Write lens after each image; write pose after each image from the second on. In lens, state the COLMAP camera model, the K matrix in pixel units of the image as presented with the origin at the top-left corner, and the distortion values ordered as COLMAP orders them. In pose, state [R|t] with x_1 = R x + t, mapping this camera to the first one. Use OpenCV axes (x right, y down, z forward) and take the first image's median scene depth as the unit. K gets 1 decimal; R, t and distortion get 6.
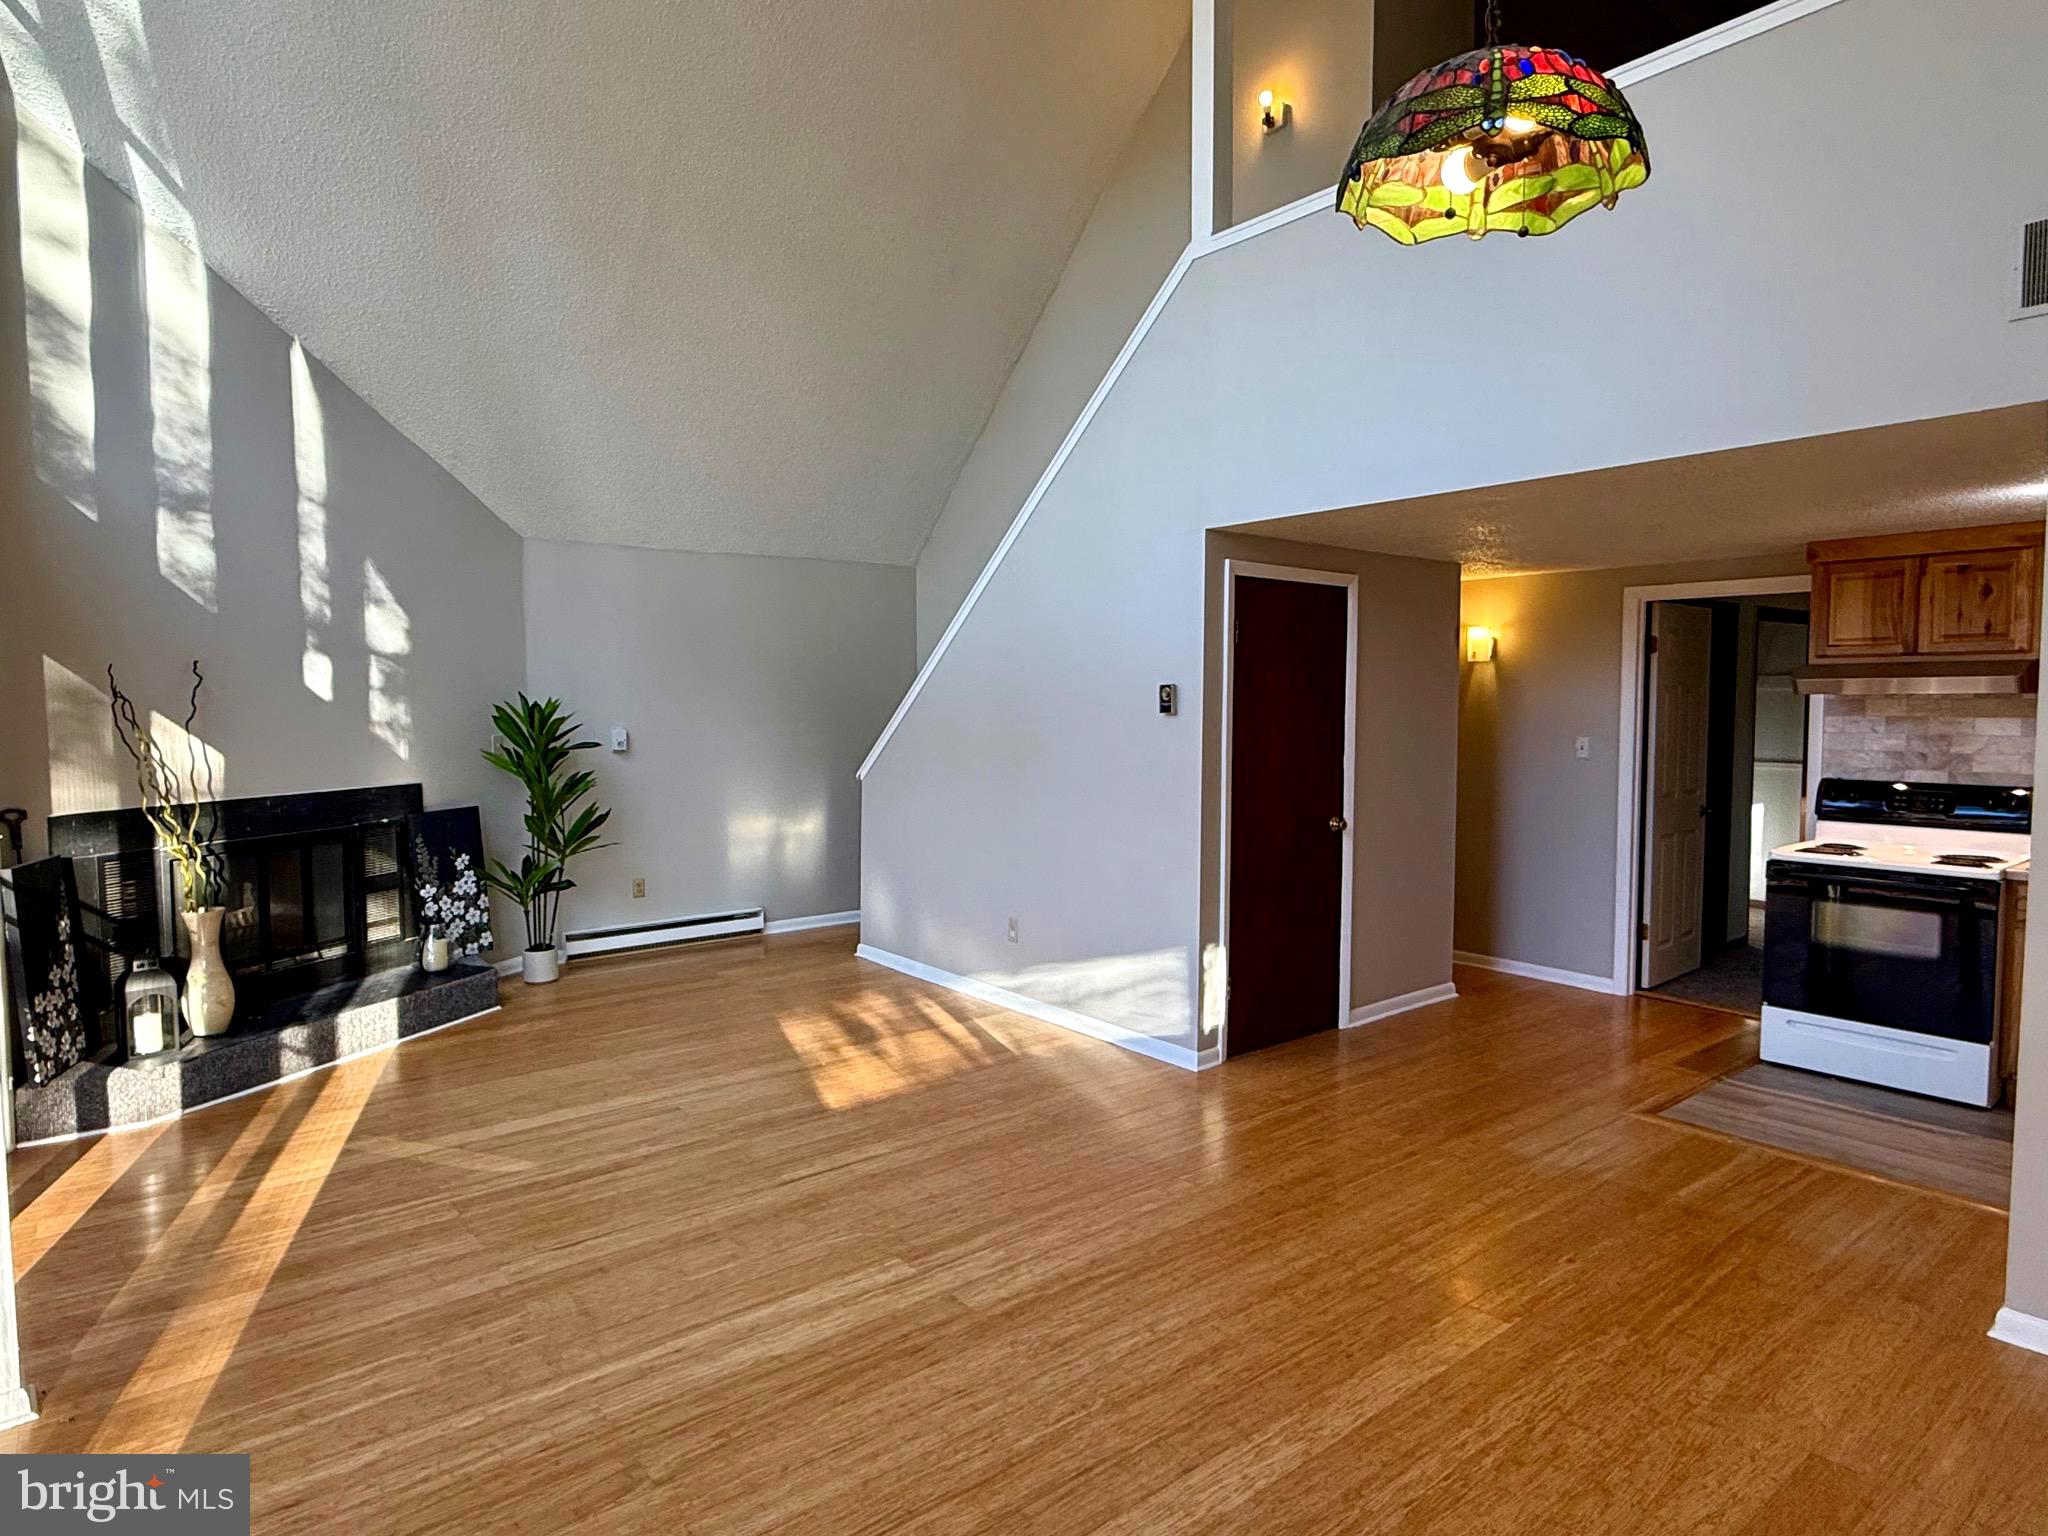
lens RADIAL K [[1168.7, 0, 1013.7], [0, 1168.7, 768.7], [0, 0, 1]] dist [0.000813, 0.001249]
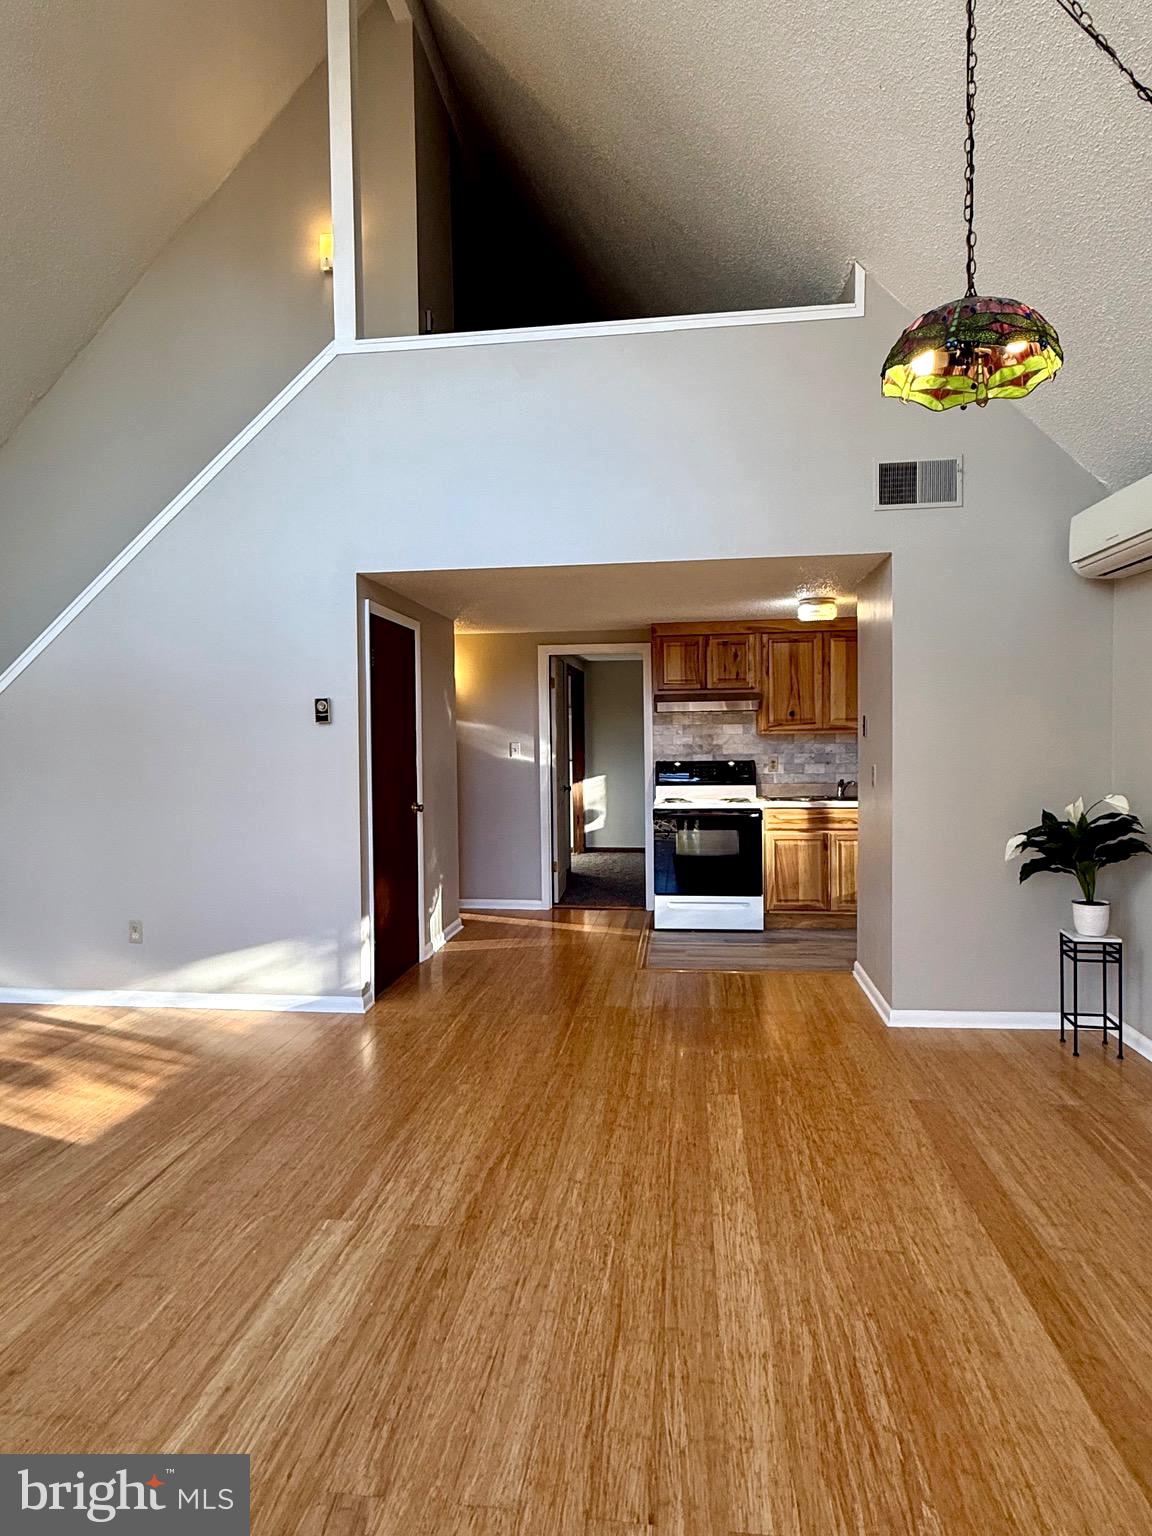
lens RADIAL K [[879.3, 0, 577.7], [0, 879.3, 763.9], [0, 0, 1]] dist [-0.000558, 0.001283]
pose [[0.713463, -0.033012, 0.699915, -0.322826], [0.055205, 0.998433, -0.009182, 0.018953], [-0.698515, 0.045189, 0.714167, 0.172826]]
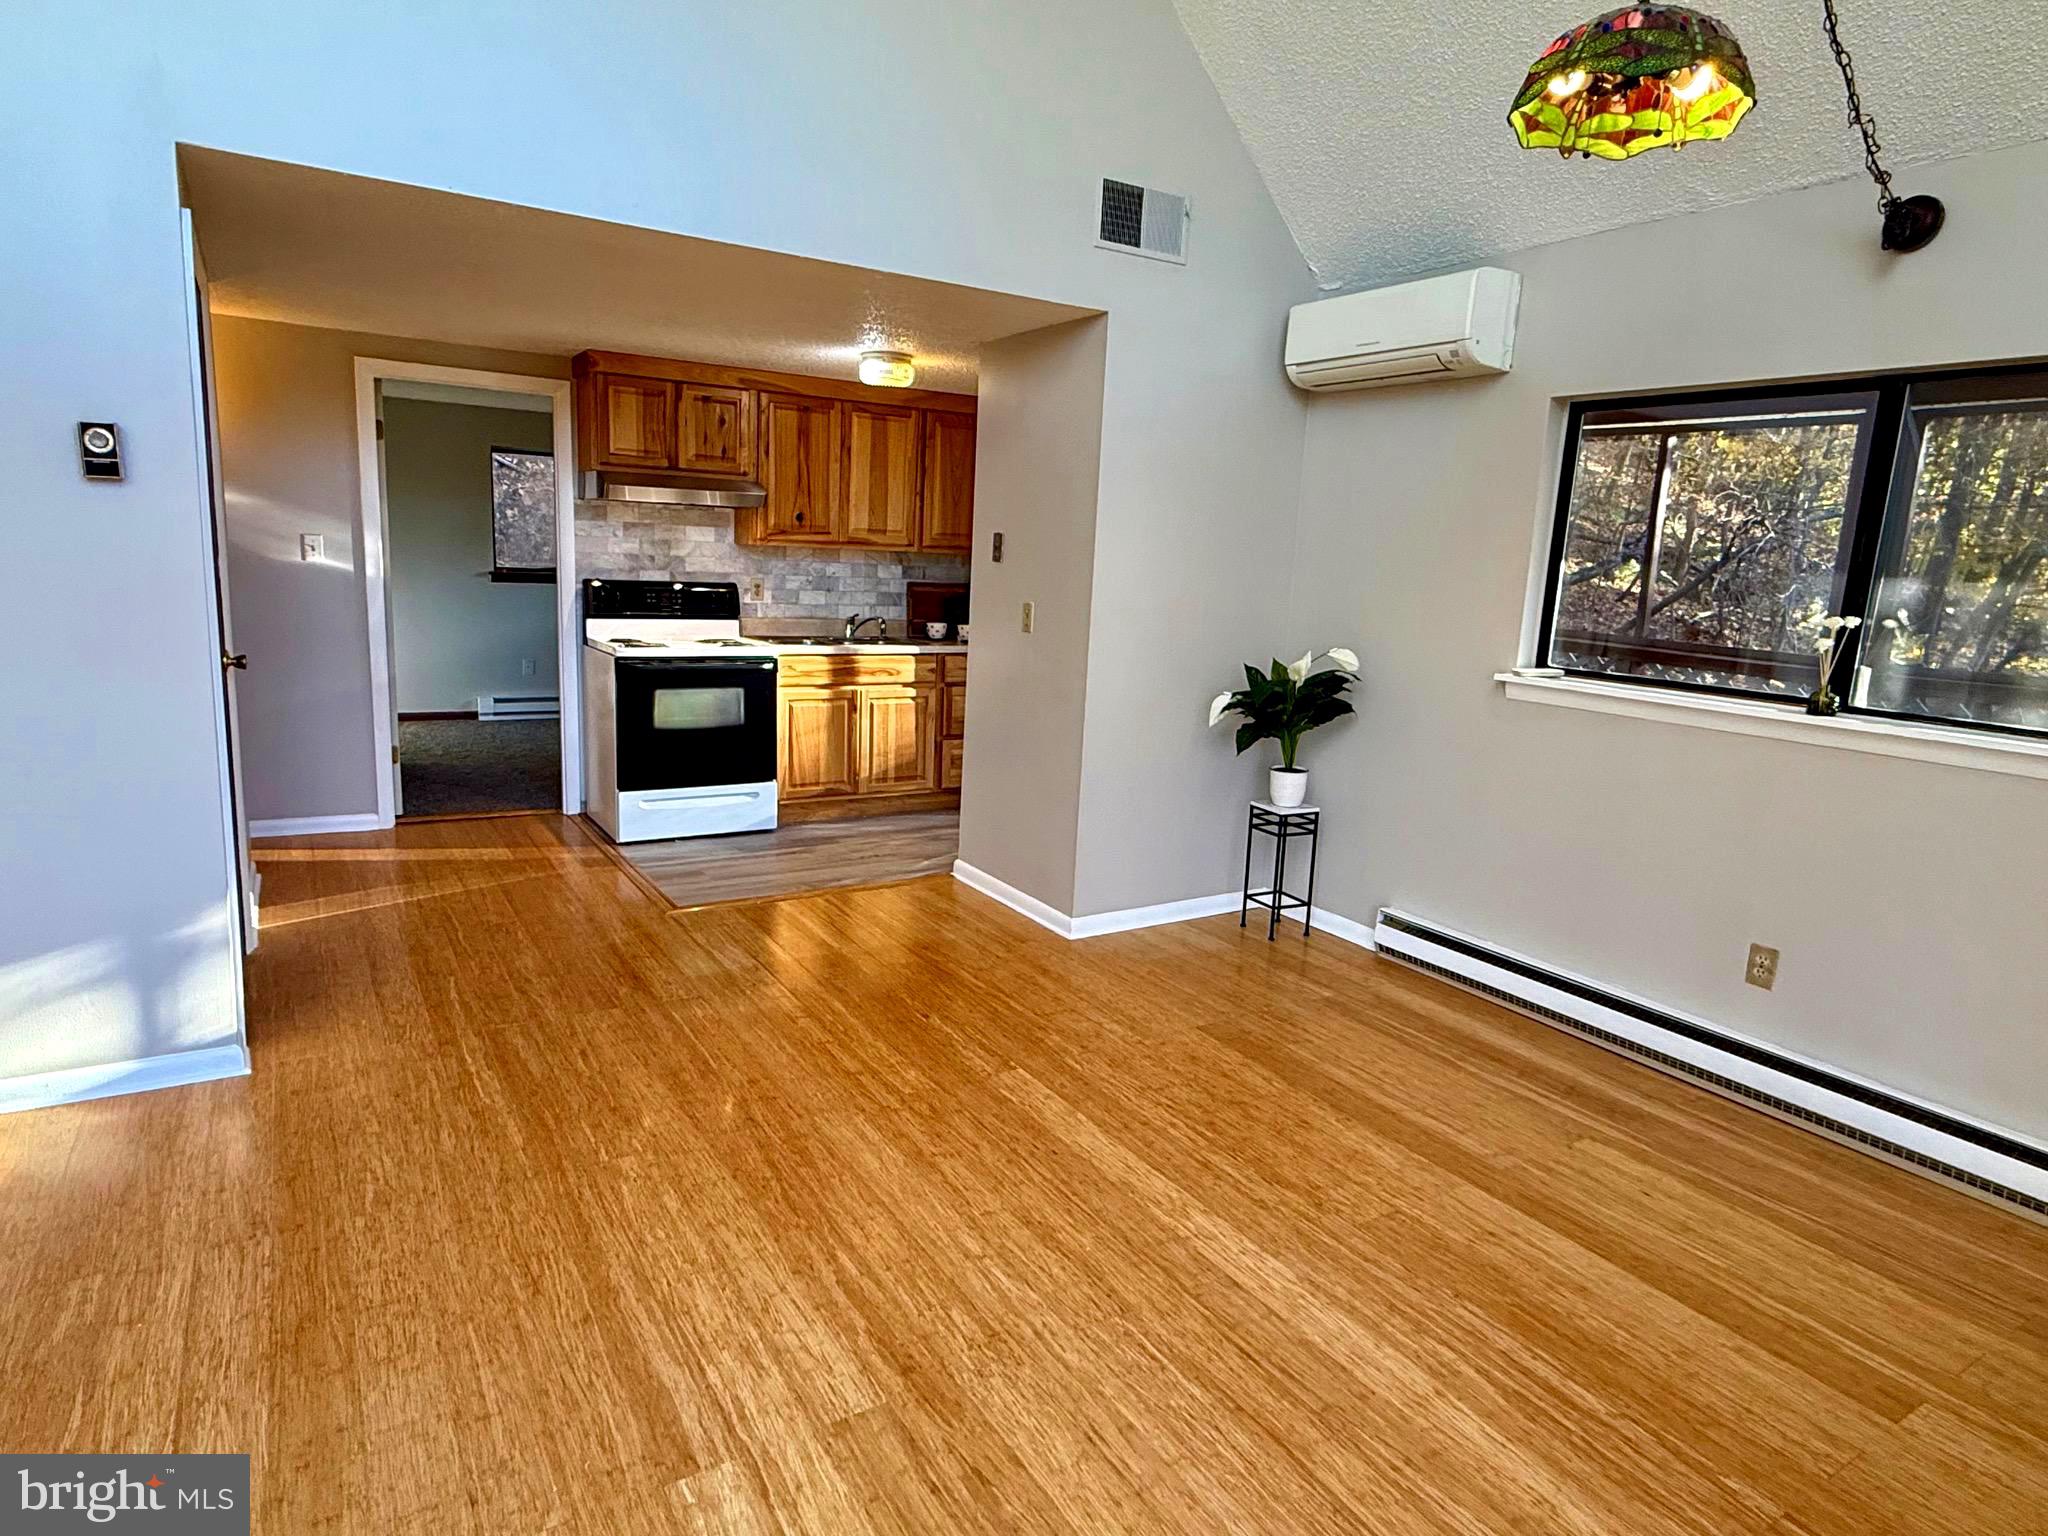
lens RADIAL K [[1172.4, 0, 1013.3], [0, 1172.4, 769.7], [0, 0, 1]] dist [-0.000558, 0.001283]
pose [[0.117550, -0.176494, 0.977257, -0.378107], [0.012830, 0.984268, 0.176217, -0.004738], [-0.992984, -0.008176, 0.117965, 0.525826]]
